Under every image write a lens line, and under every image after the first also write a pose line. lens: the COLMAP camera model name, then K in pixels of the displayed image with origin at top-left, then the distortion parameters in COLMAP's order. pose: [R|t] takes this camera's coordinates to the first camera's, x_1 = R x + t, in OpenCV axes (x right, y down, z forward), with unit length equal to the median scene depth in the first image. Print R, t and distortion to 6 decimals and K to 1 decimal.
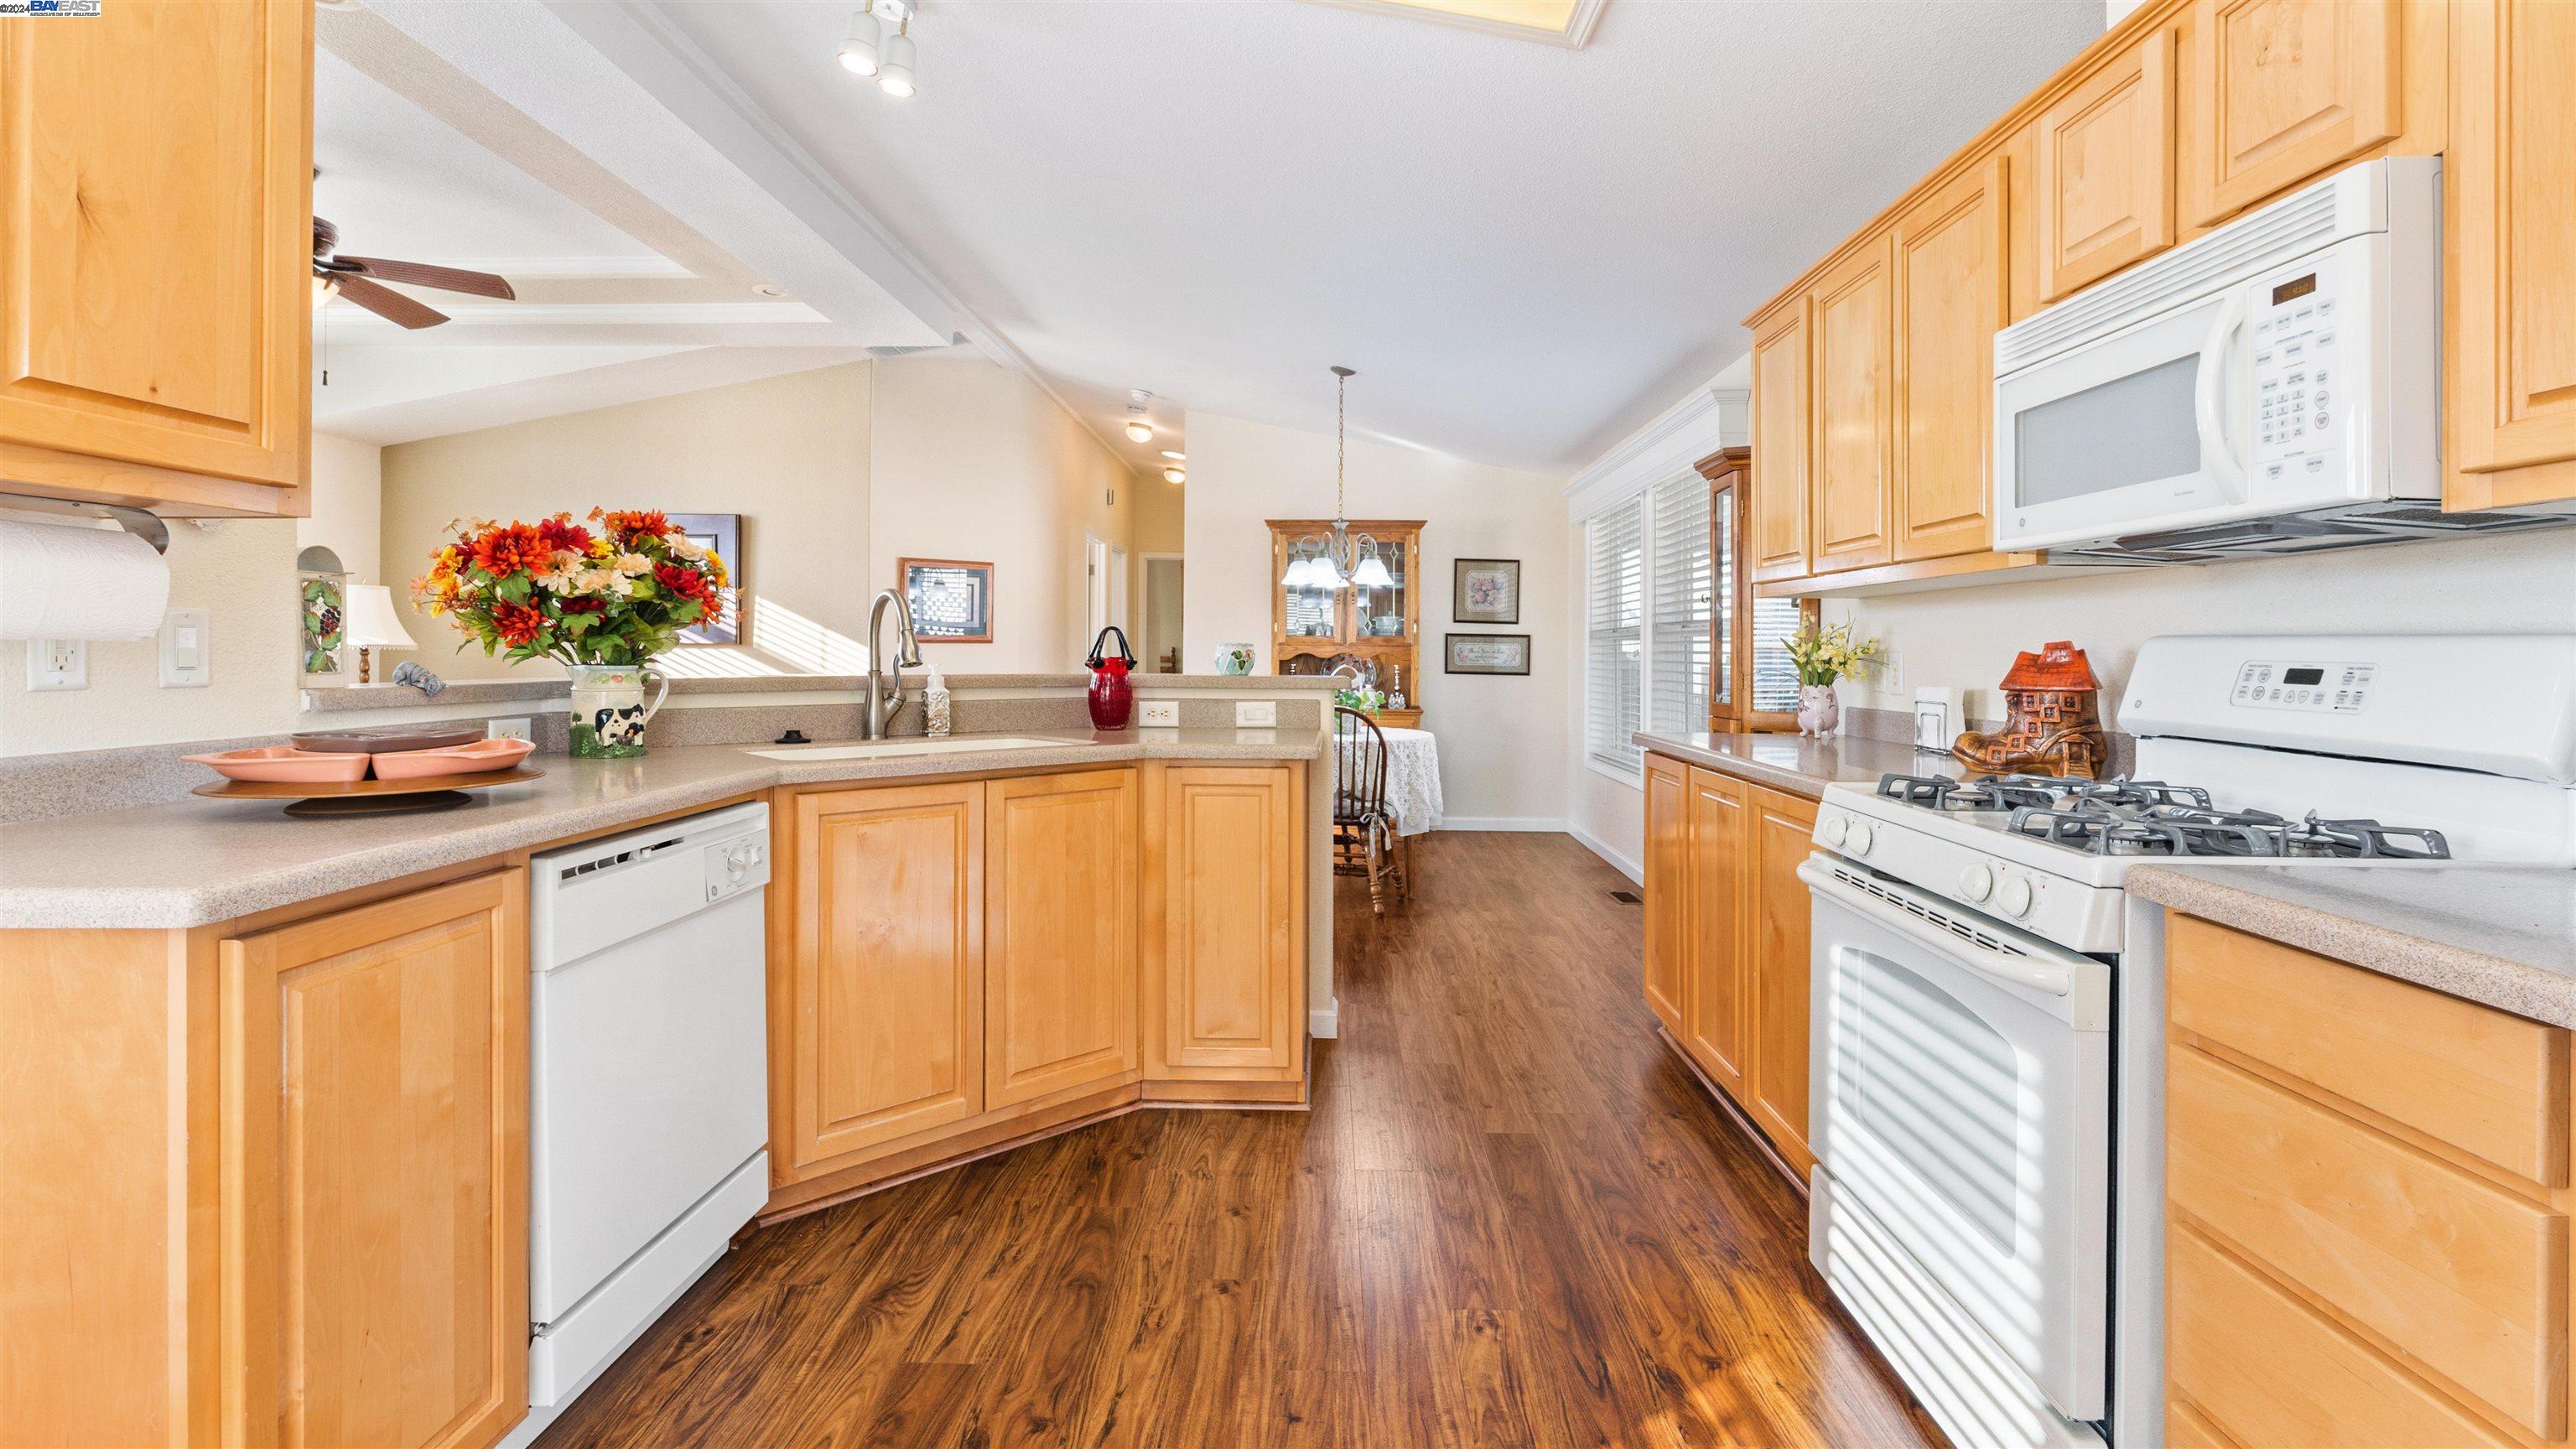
lens RADIAL K [[1160.6, 0, 1285.2], [0, 1160.6, 638.4], [0, 0, 1]] dist [-0.001752, -0.000326]
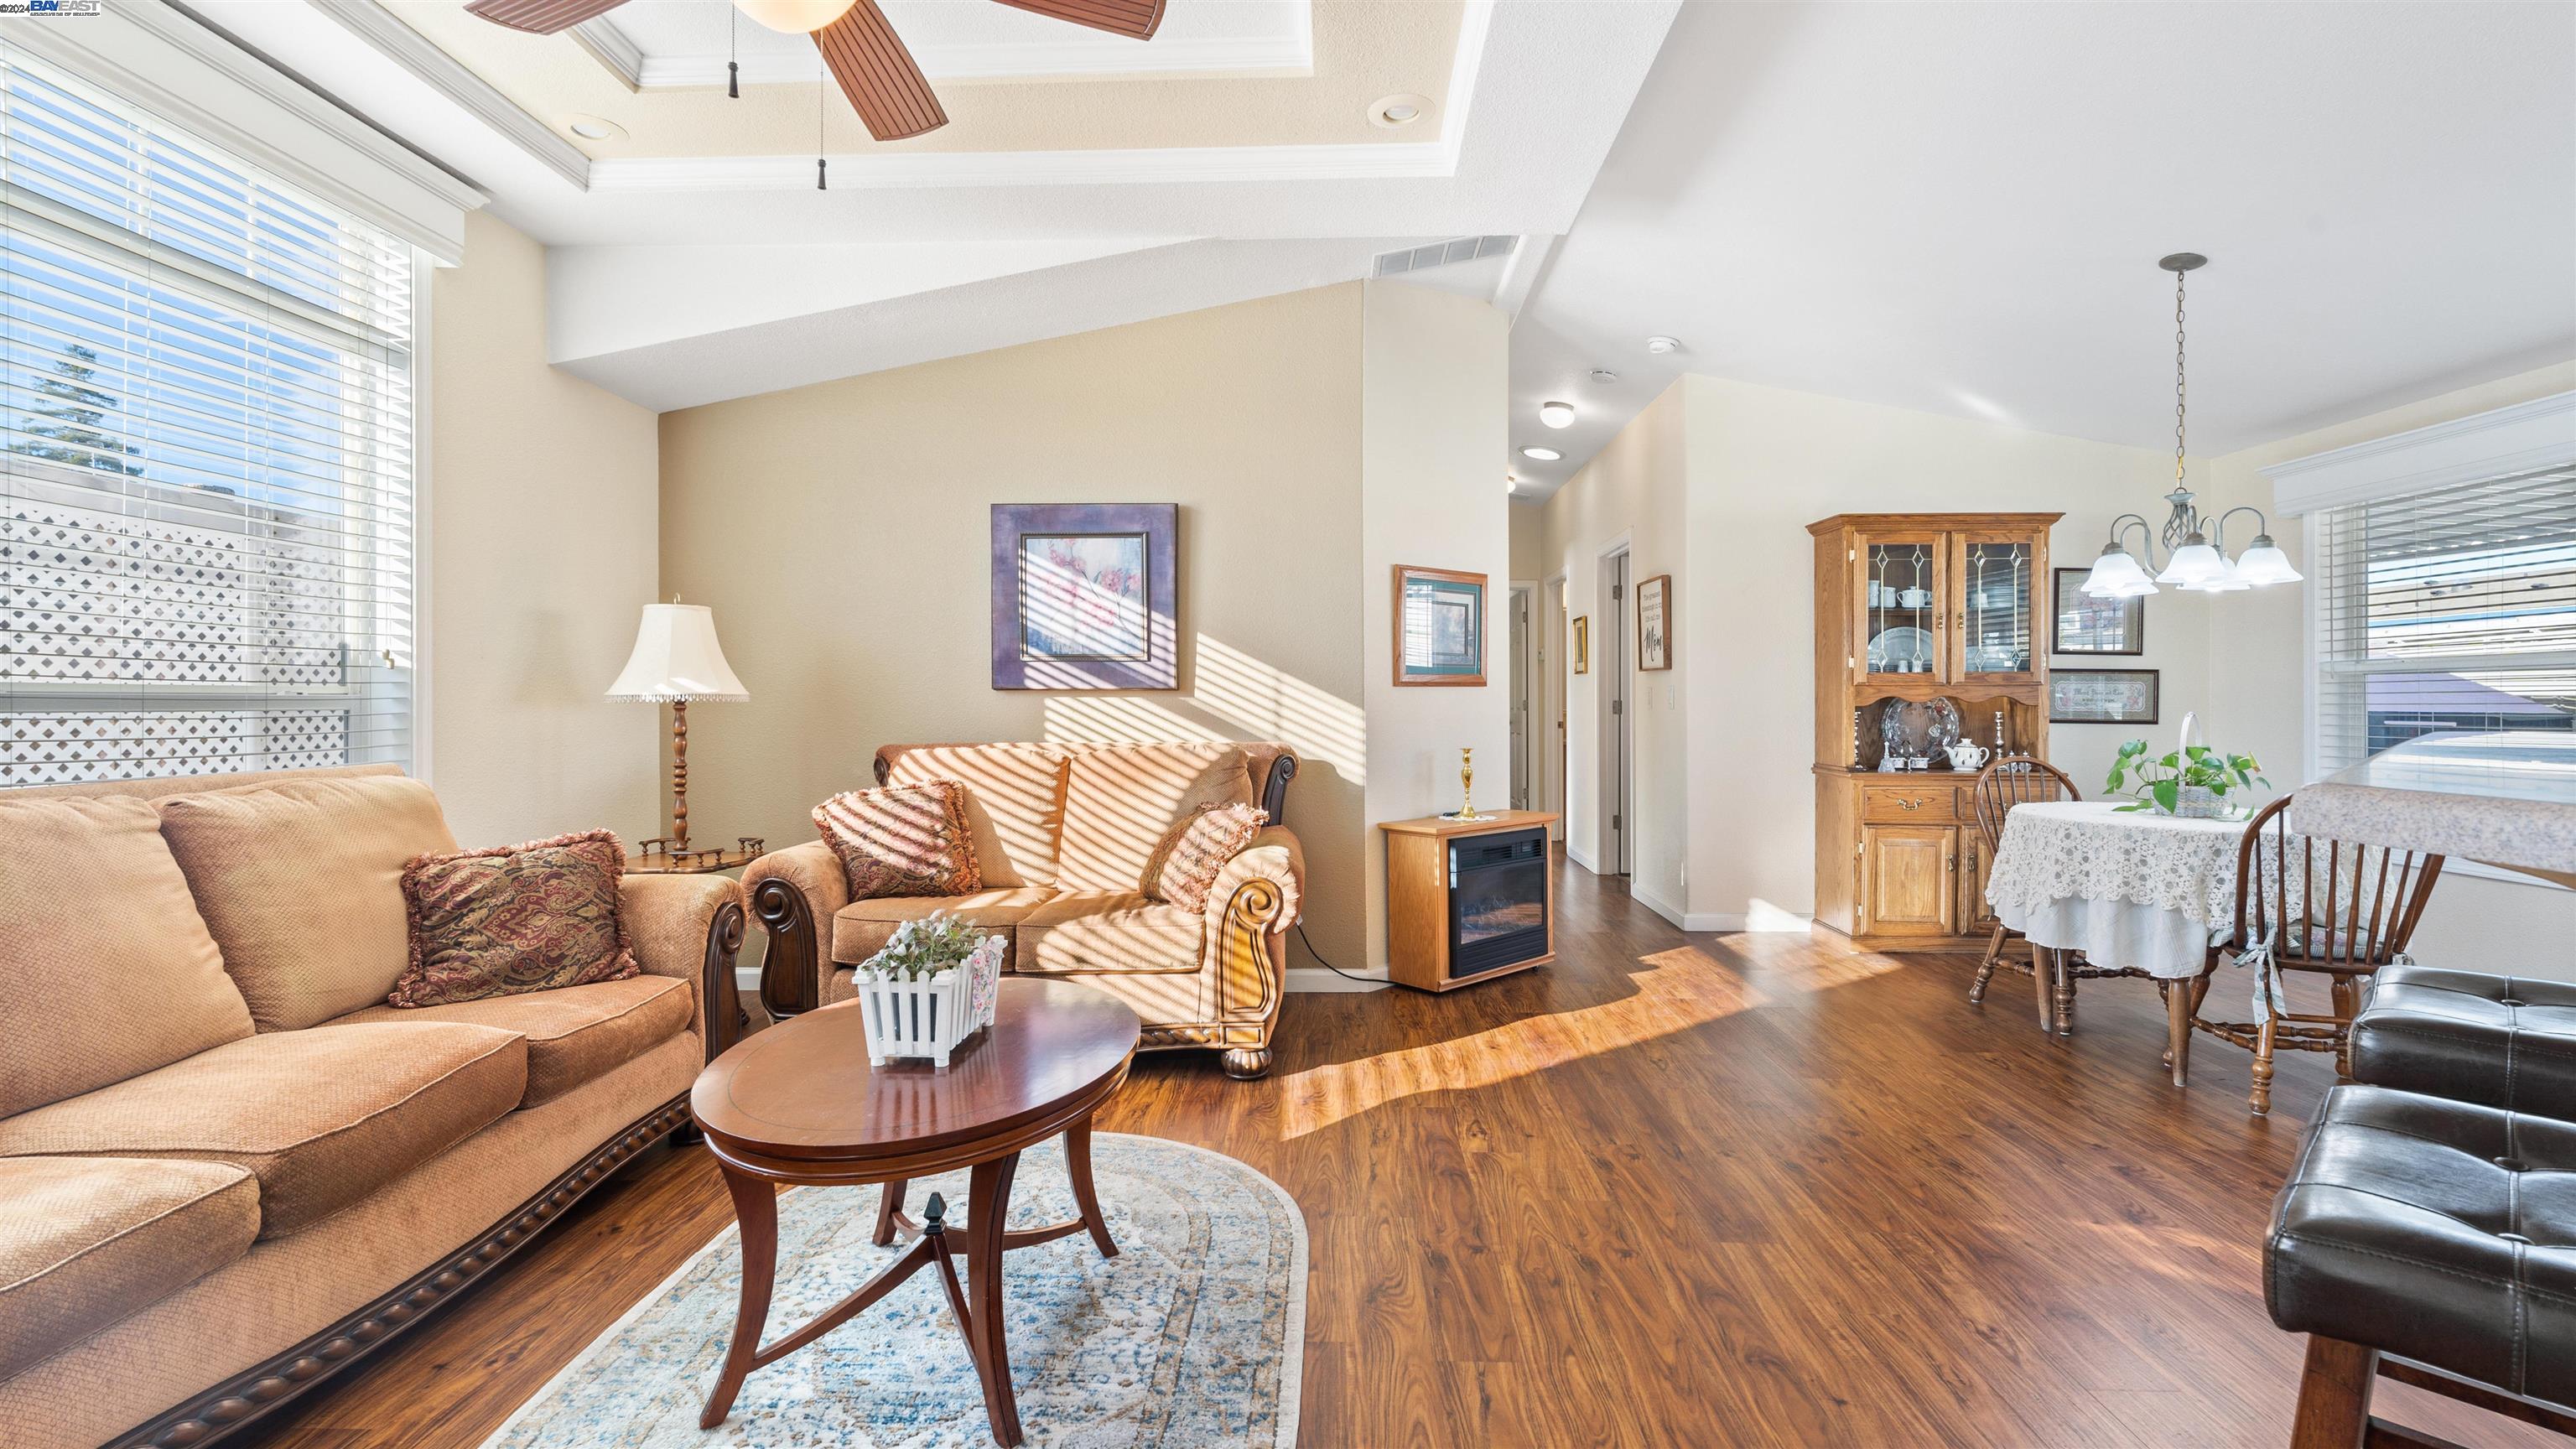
lens RADIAL K [[1142.0, 0, 1299.8], [0, 1142.0, 700.9], [0, 0, 1]] dist [-0.003715, 0.000093]
pose [[0.999952, -0.009145, -0.003516, -1.107980], [0.009184, 0.999895, 0.011199, 0.011997], [0.003413, -0.011231, 0.999931, 0.882691]]
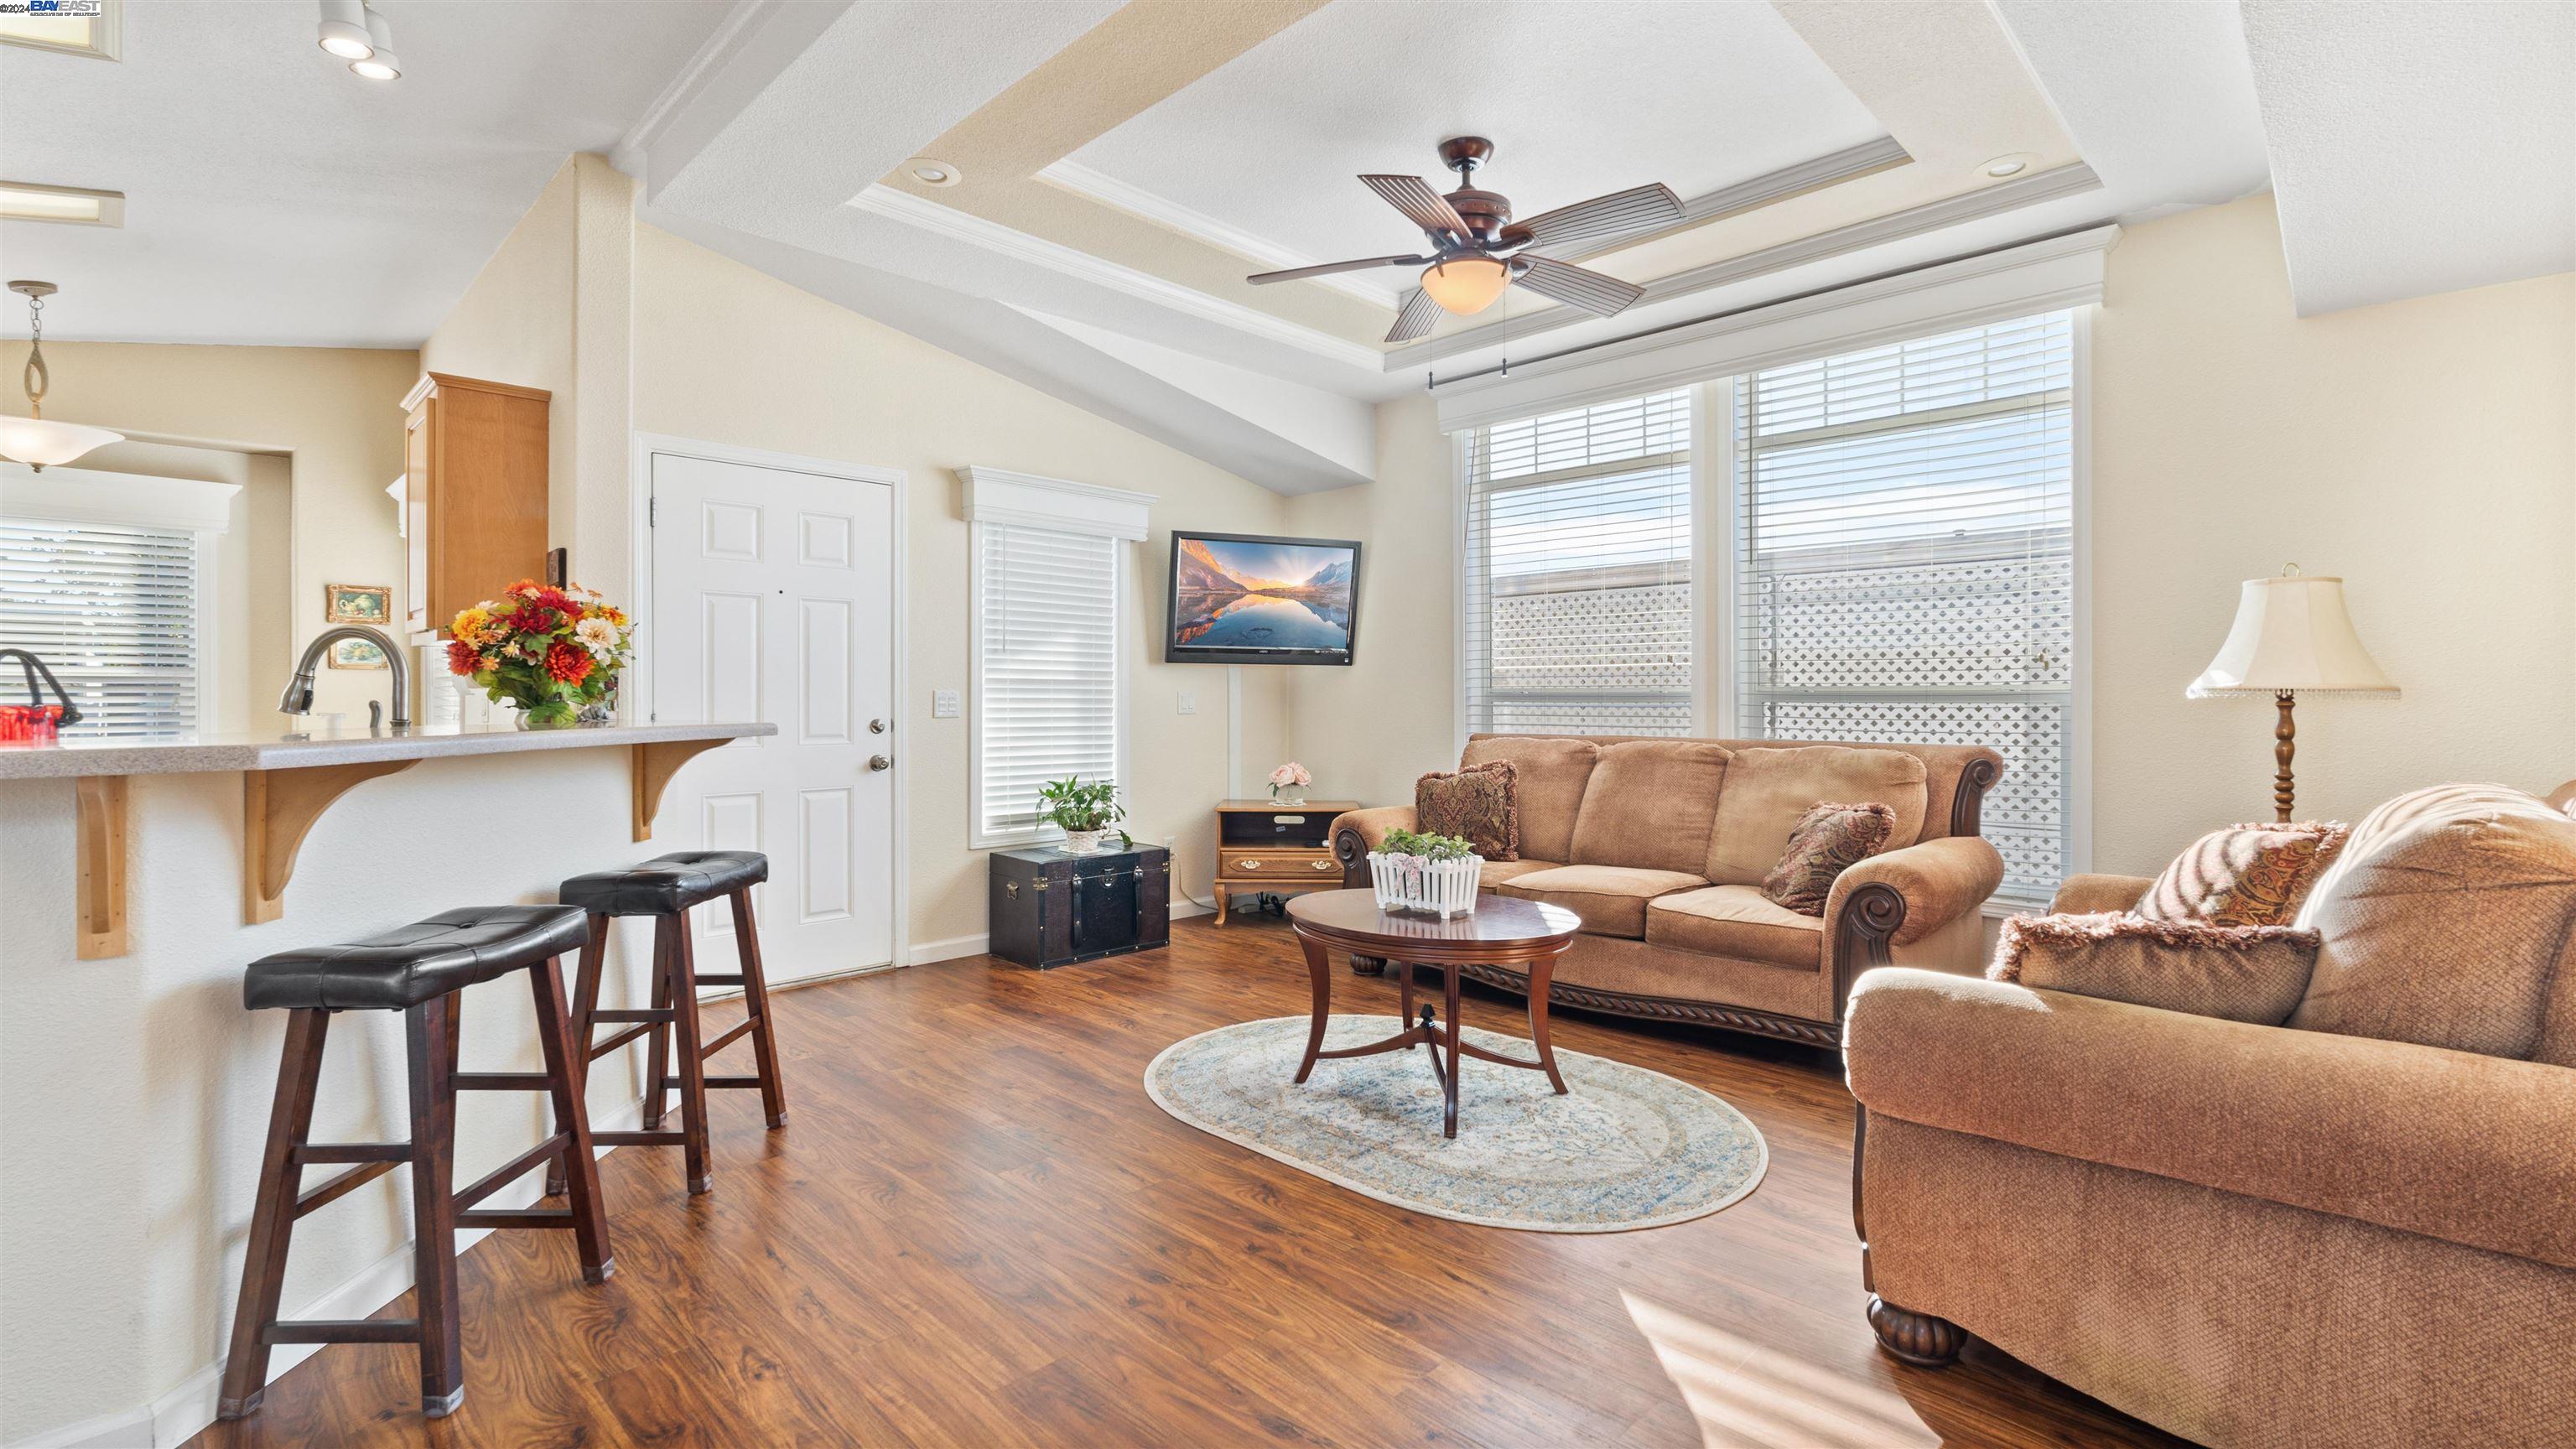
lens RADIAL K [[1149.7, 0, 1290.5], [0, 1149.7, 712.0], [0, 0, 1]] dist [0.000245, 0.000546]
pose [[-0.685929, 0.004770, -0.727653, -0.226440], [0.004668, 0.999987, 0.002154, 0.033229], [0.727653, -0.001919, -0.685942, 2.641683]]
